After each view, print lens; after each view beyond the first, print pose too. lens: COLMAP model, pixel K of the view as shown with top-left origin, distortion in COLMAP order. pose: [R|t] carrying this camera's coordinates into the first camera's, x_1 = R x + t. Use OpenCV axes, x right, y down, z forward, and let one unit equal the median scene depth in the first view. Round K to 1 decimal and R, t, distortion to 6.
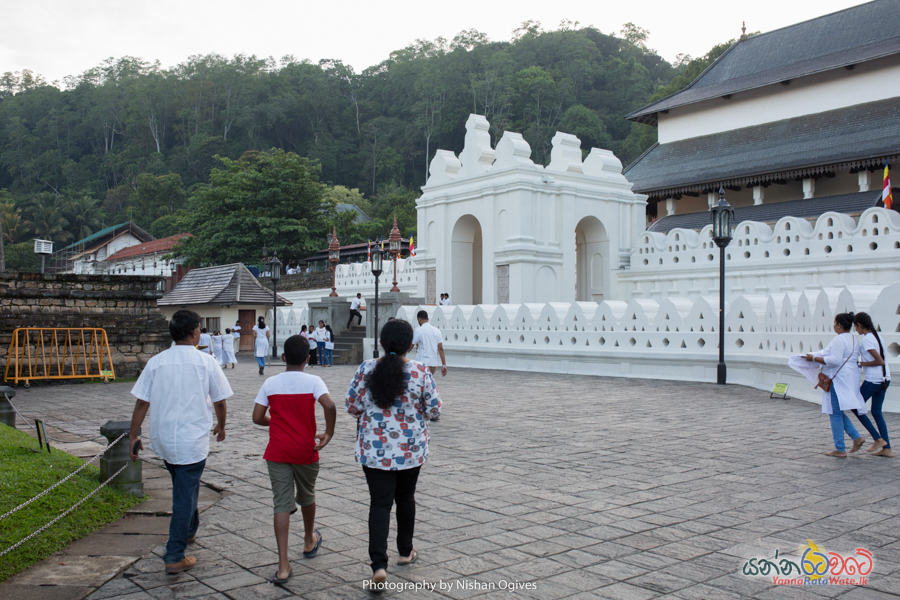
lens RADIAL K [[864.5, 0, 440.5], [0, 864.5, 298.5], [0, 0, 1]] dist [-0.060611, 0.097627]
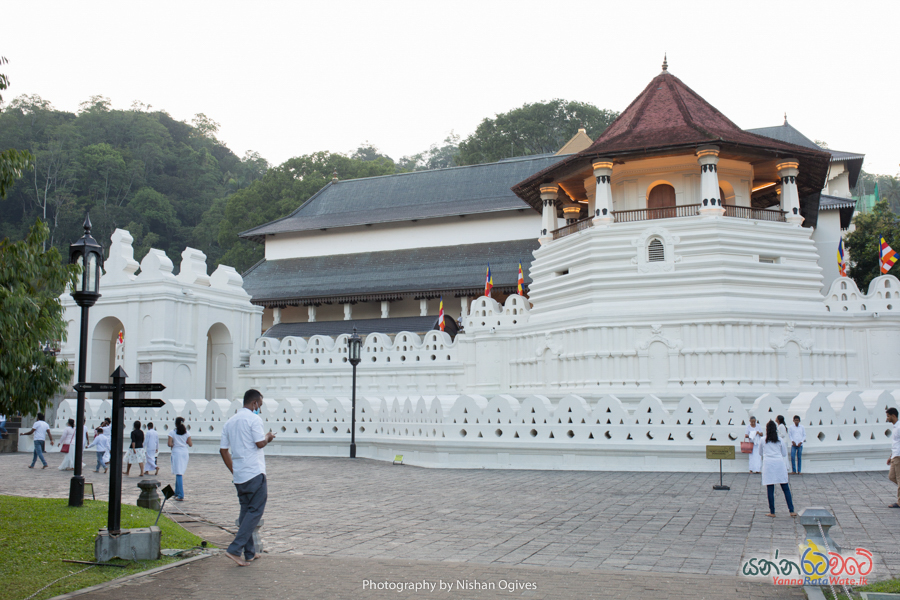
lens RADIAL K [[864.5, 0, 440.5], [0, 864.5, 298.5], [0, 0, 1]] dist [-0.060611, 0.097627]
pose [[0.873879, 0.055001, 0.483022, -0.133632], [-0.009112, 0.995258, -0.096844, -0.015259], [-0.486058, 0.080229, 0.870236, -0.190575]]
